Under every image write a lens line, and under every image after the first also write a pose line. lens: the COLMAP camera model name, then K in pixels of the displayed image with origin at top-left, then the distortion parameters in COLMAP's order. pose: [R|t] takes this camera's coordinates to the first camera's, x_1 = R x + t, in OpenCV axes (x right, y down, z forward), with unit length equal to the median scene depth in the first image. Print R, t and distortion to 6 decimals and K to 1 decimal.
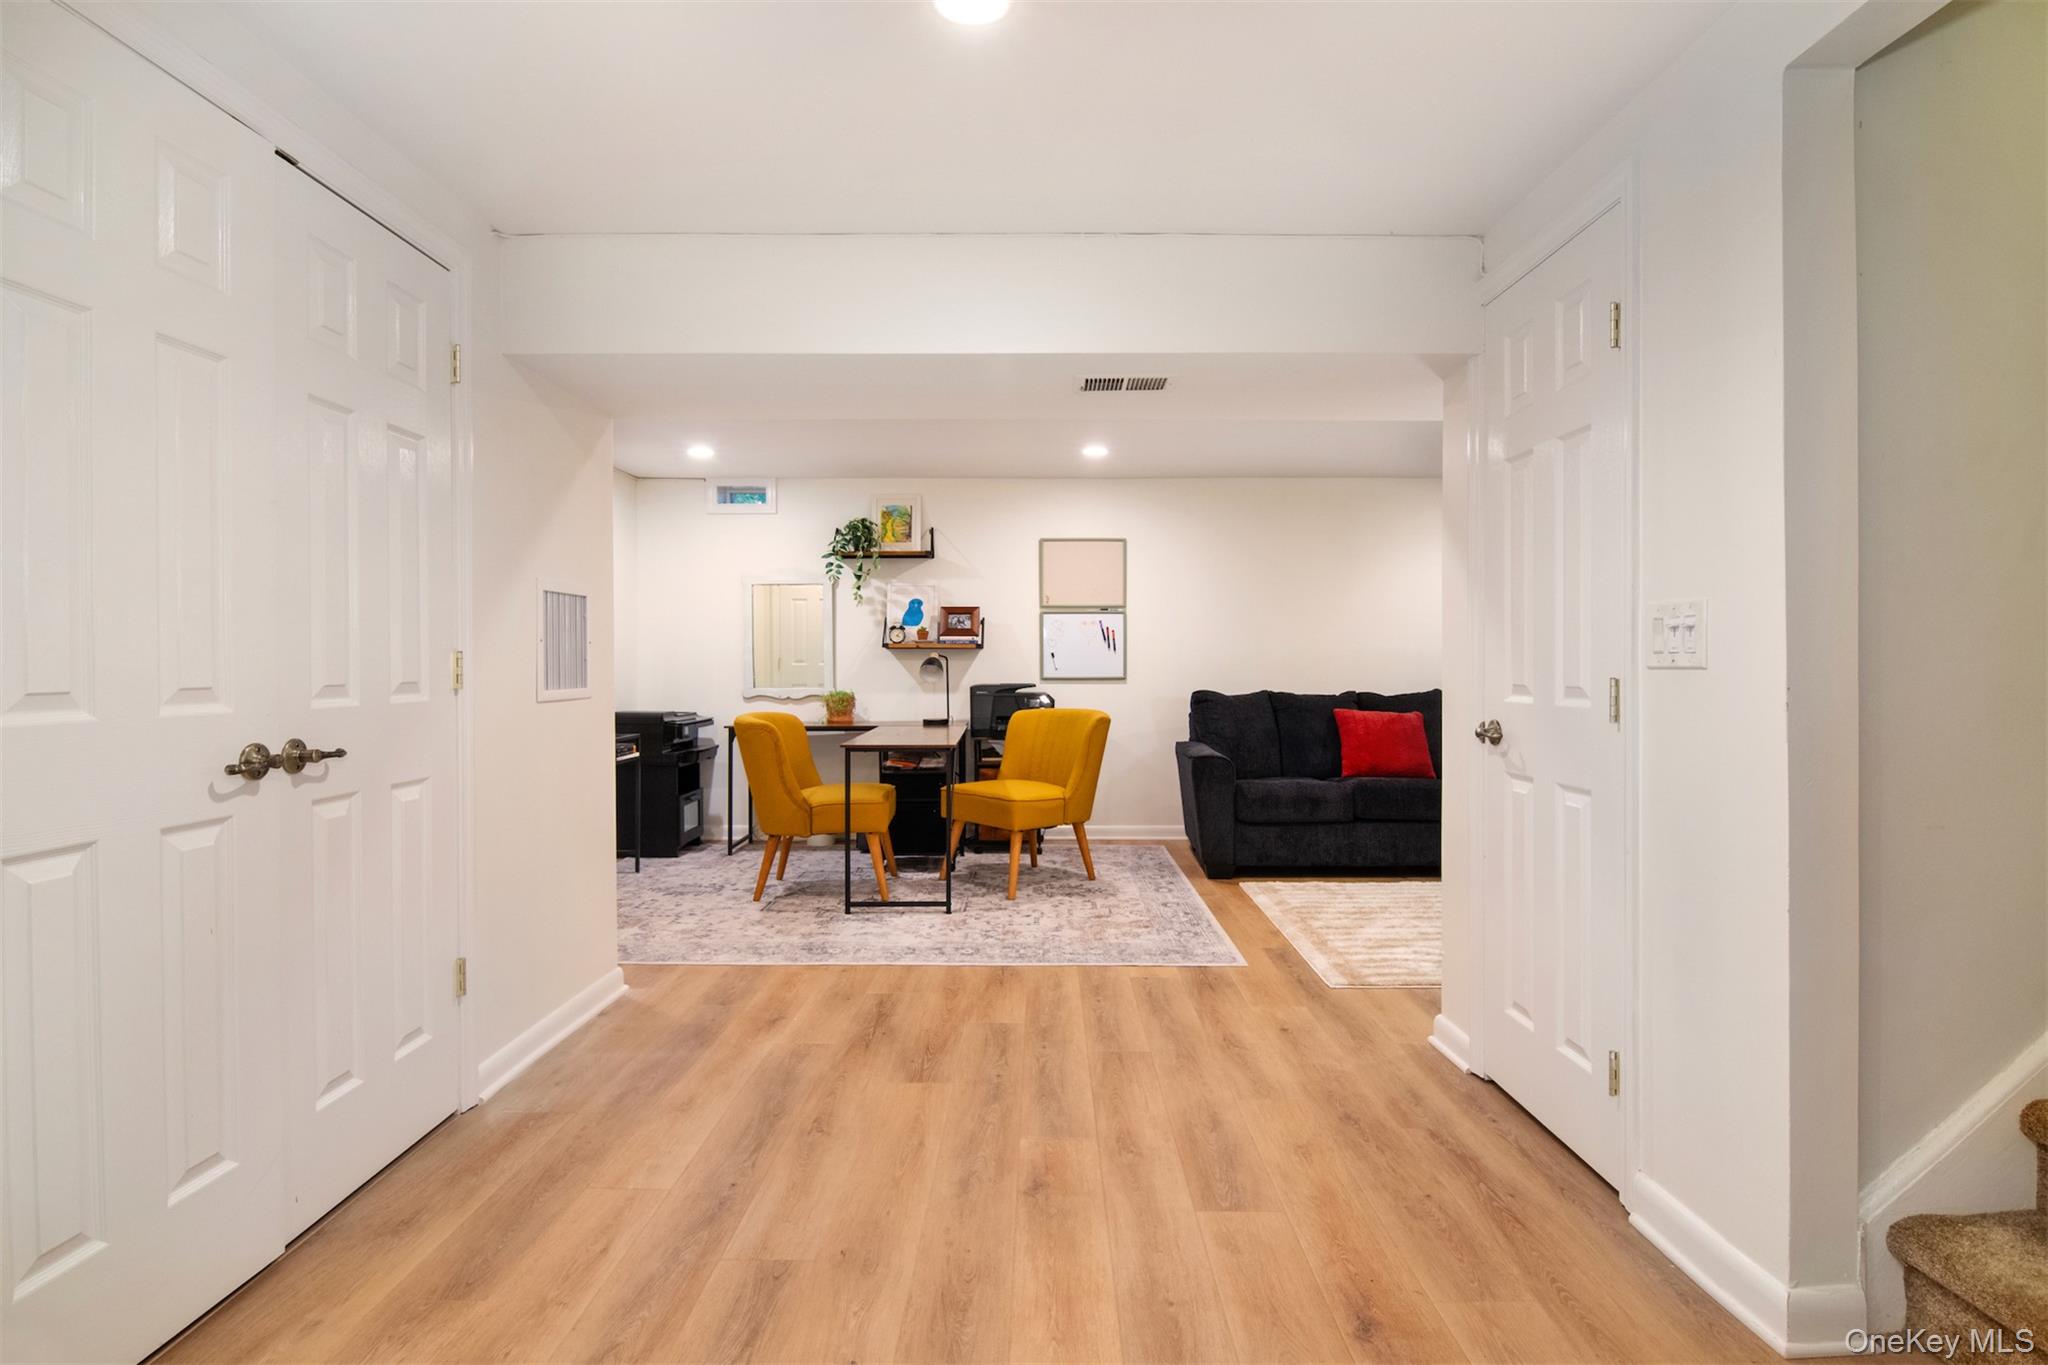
lens RADIAL K [[991.1, 0, 1032.7], [0, 991.1, 680.3], [0, 0, 1]] dist [-0.002086, -0.011524]
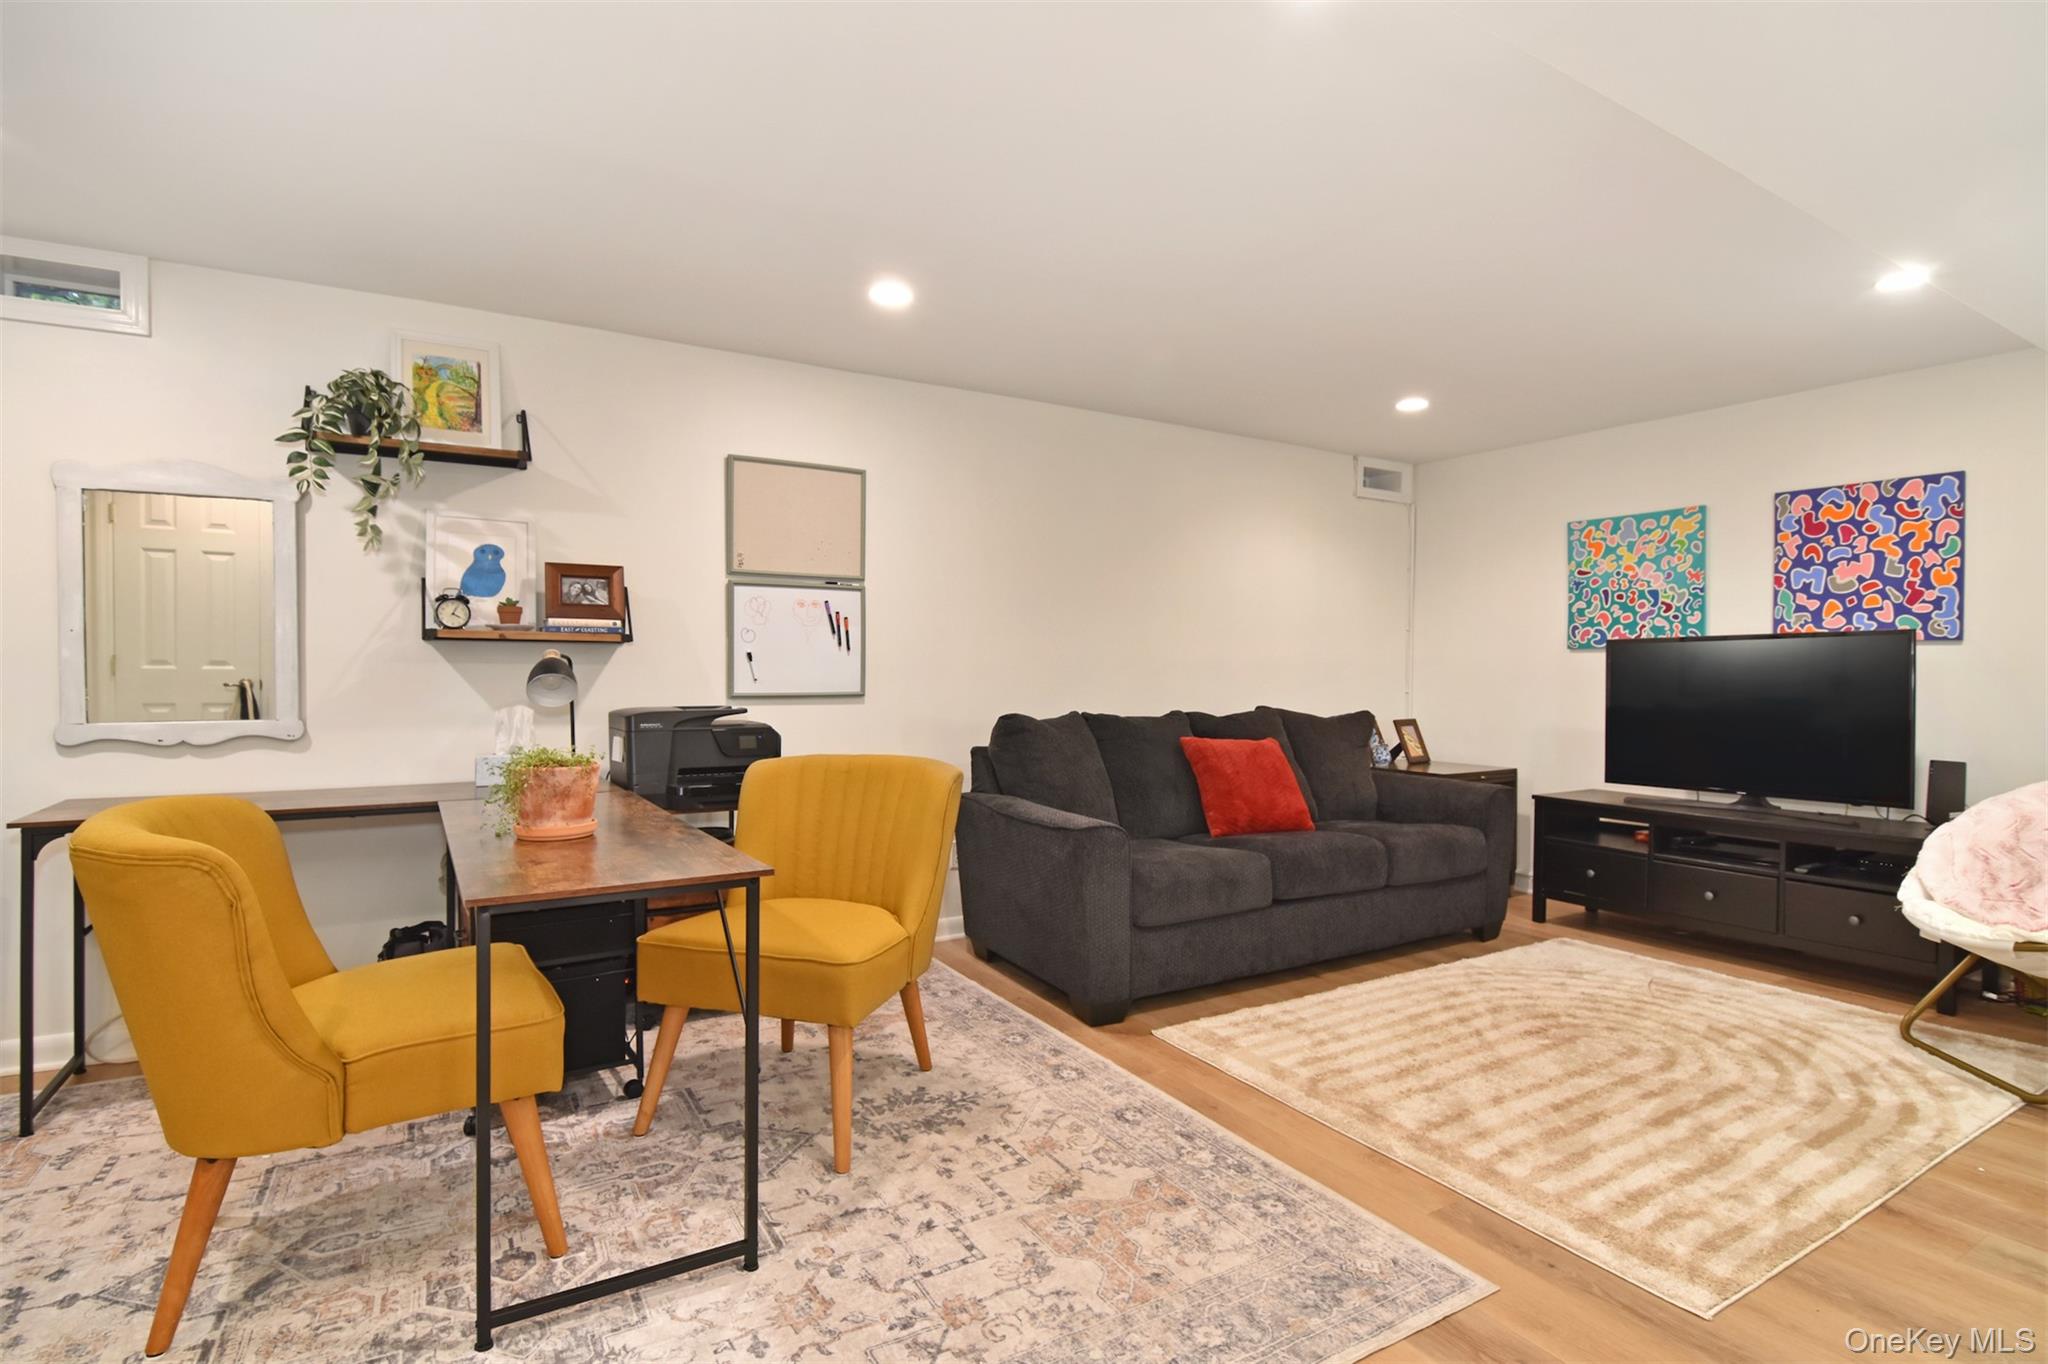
lens RADIAL K [[1018.3, 0, 1017.4], [0, 1018.3, 687.5], [0, 0, 1]] dist [-0.001259, -0.011686]
pose [[0.869927, -0.004496, 0.493160, -0.141694], [0.004334, 0.999990, 0.001471, -0.007269], [-0.493161, 0.000858, 0.869937, 0.406979]]
